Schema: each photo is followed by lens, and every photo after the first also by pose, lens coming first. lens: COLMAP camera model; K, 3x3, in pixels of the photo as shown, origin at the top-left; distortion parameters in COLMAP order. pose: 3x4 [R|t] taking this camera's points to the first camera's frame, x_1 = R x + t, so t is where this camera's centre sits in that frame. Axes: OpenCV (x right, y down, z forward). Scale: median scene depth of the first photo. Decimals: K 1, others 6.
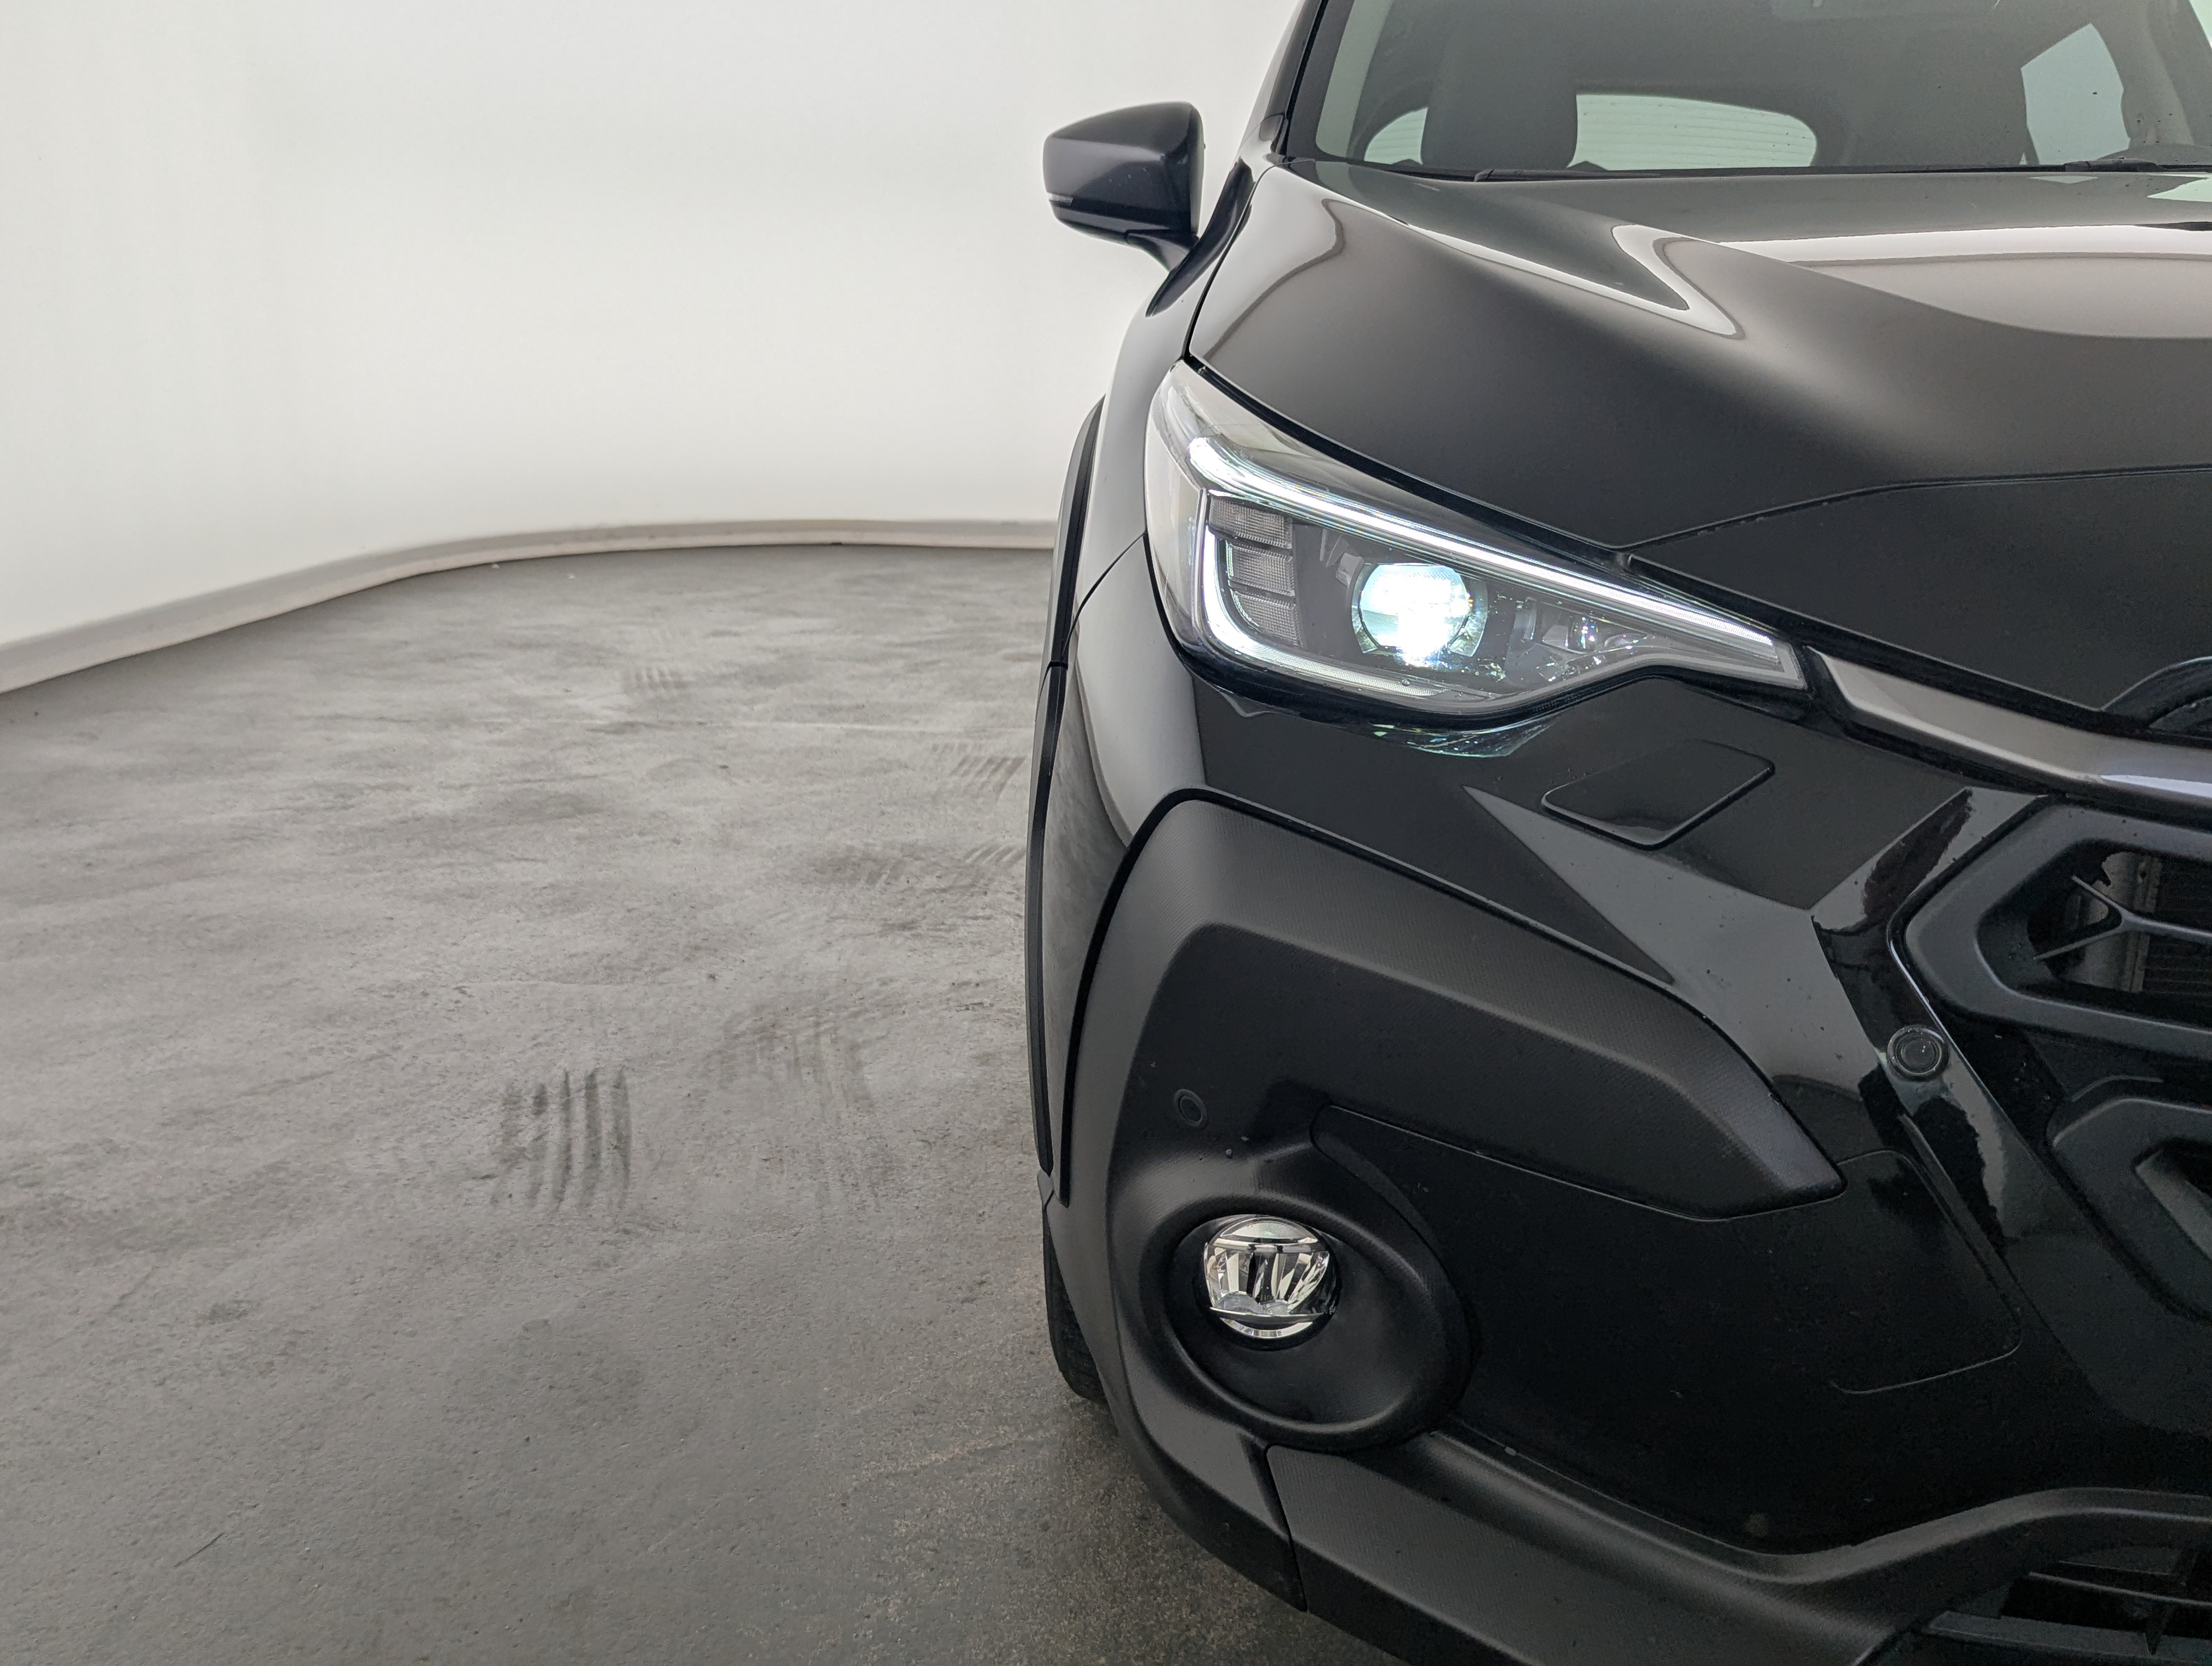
lens RADIAL K [[2043.5, 0, 1135.1], [0, 2043.5, 849.4], [0, 0, 1]] dist [0.012926, 0.000000]
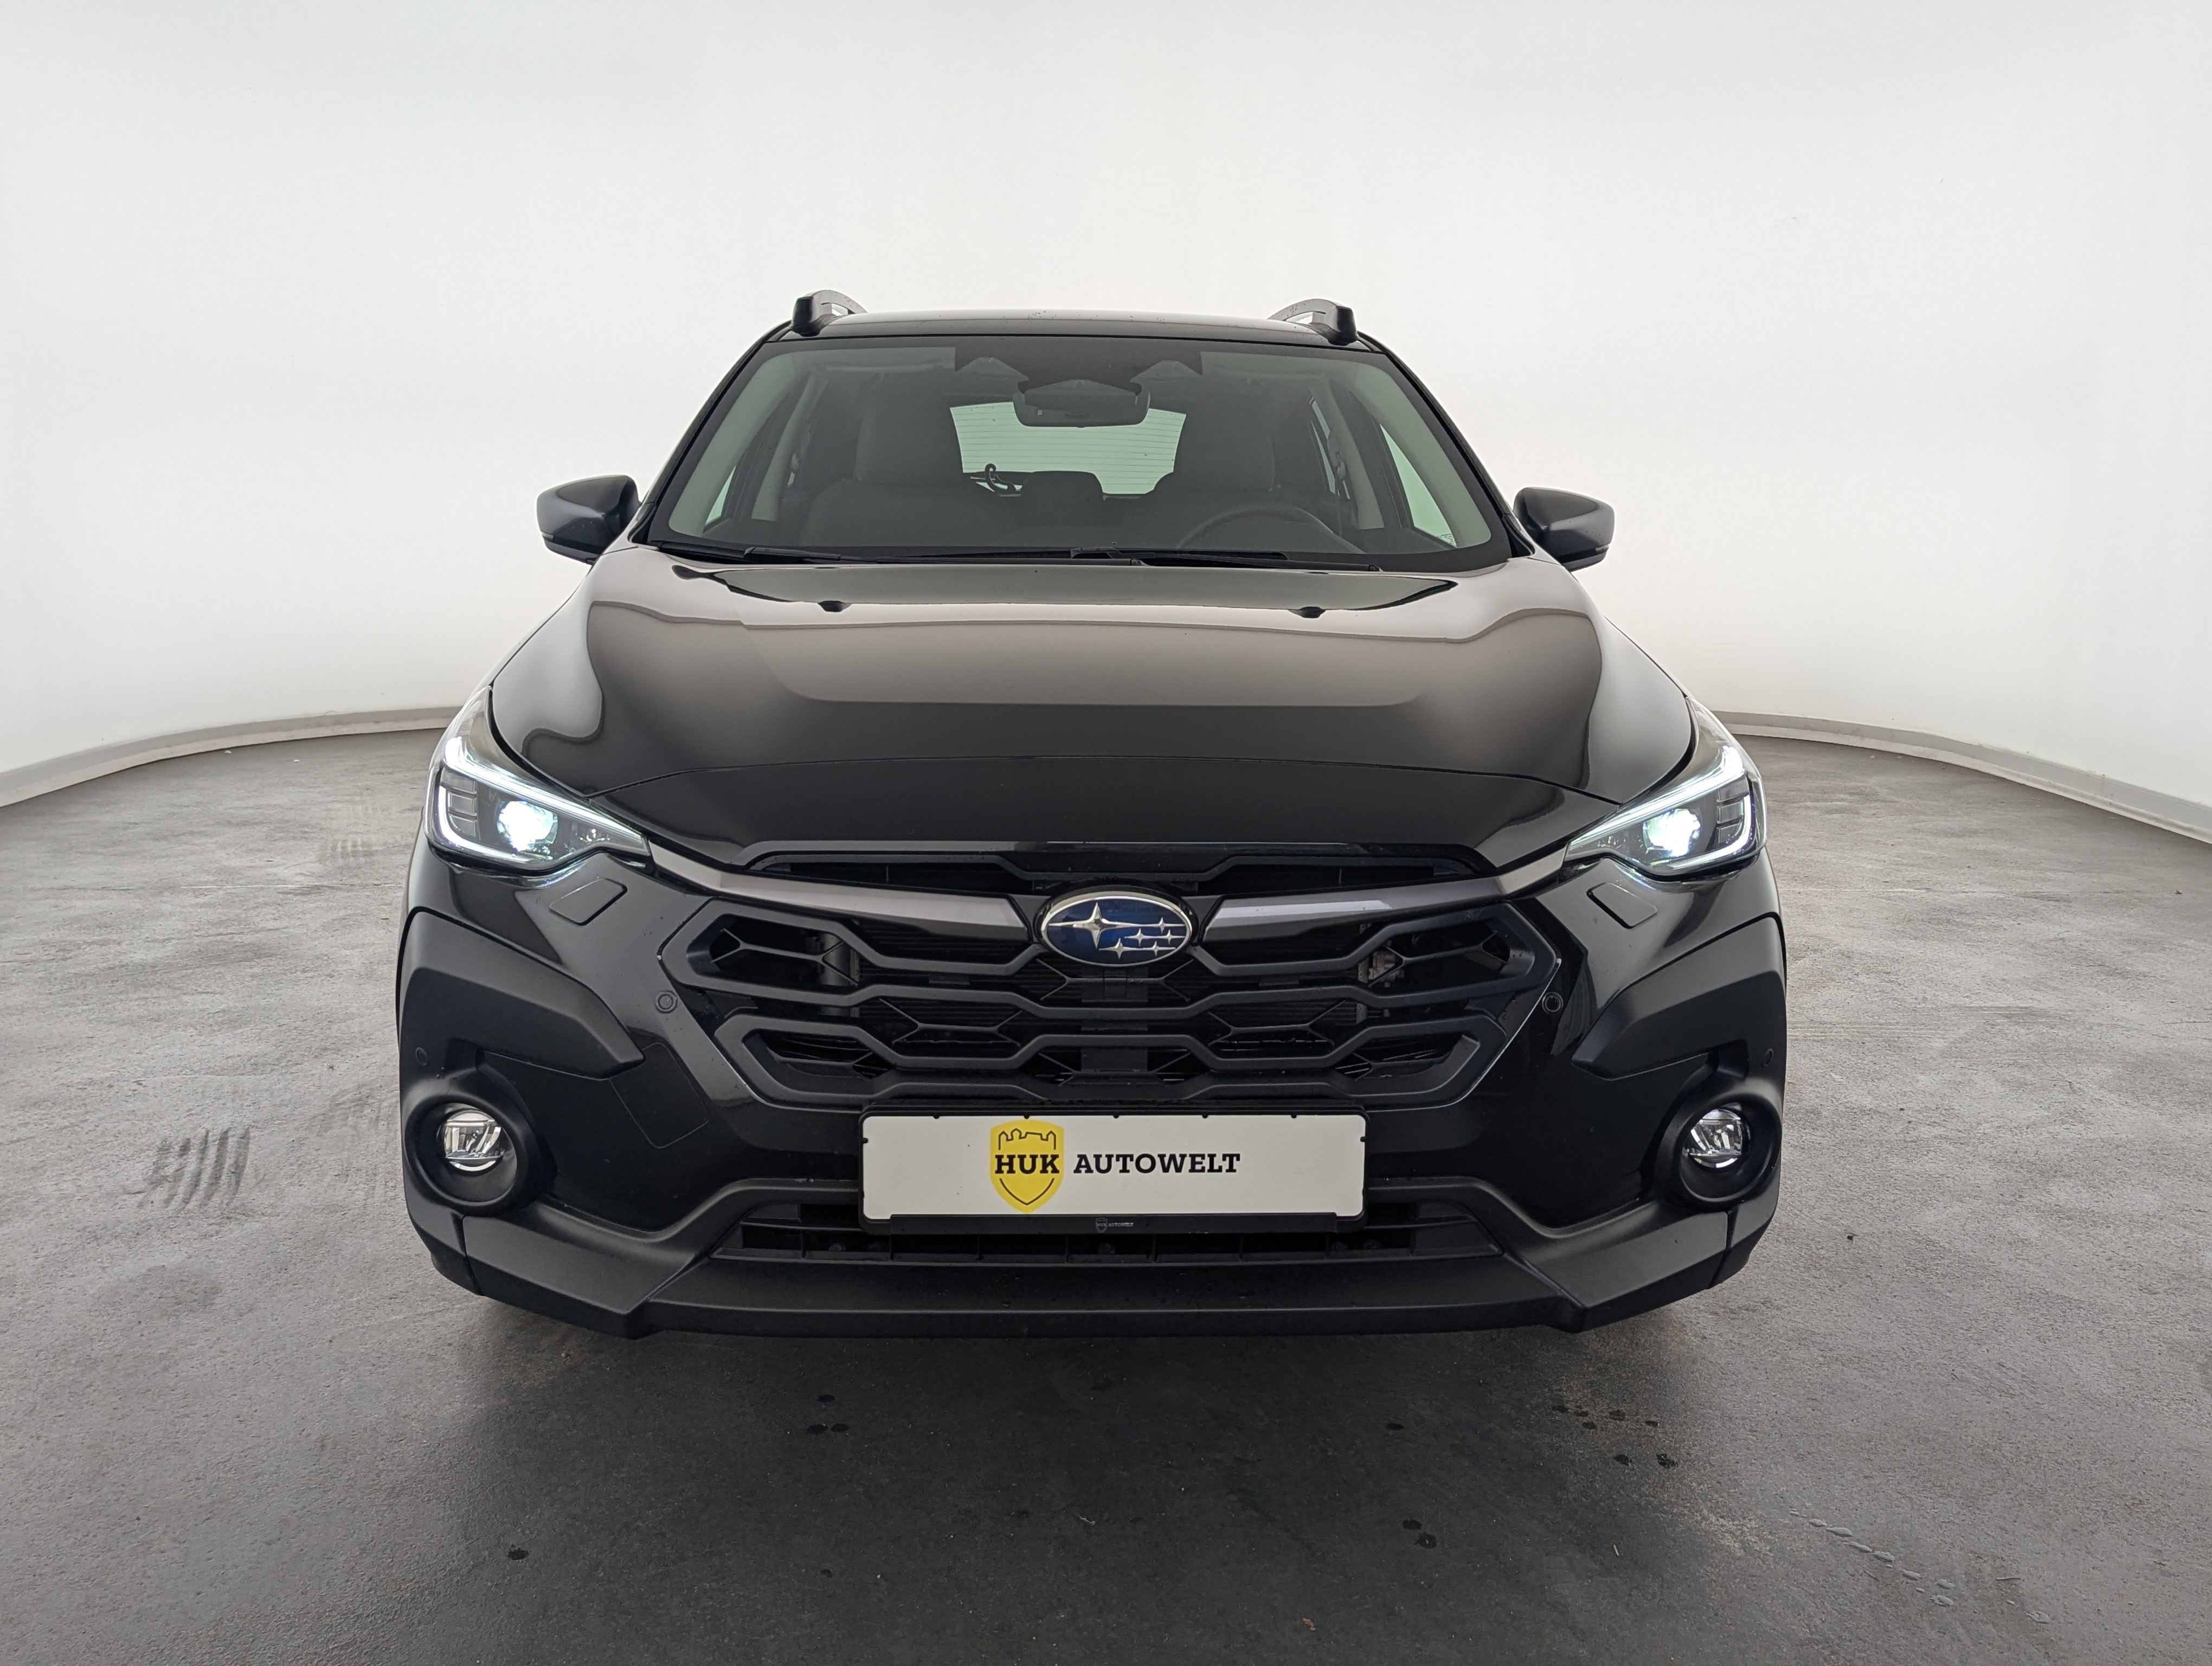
lens RADIAL K [[2043.5, 0, 1172.8], [0, 2043.5, 793.4], [0, 0, 1]] dist [0.012926, 0.000000]
pose [[0.993718, -0.022793, 0.109572, 0.233983], [0.033556, 0.994678, -0.097415, 0.035522], [-0.106768, 0.100480, 0.989194, -0.499065]]
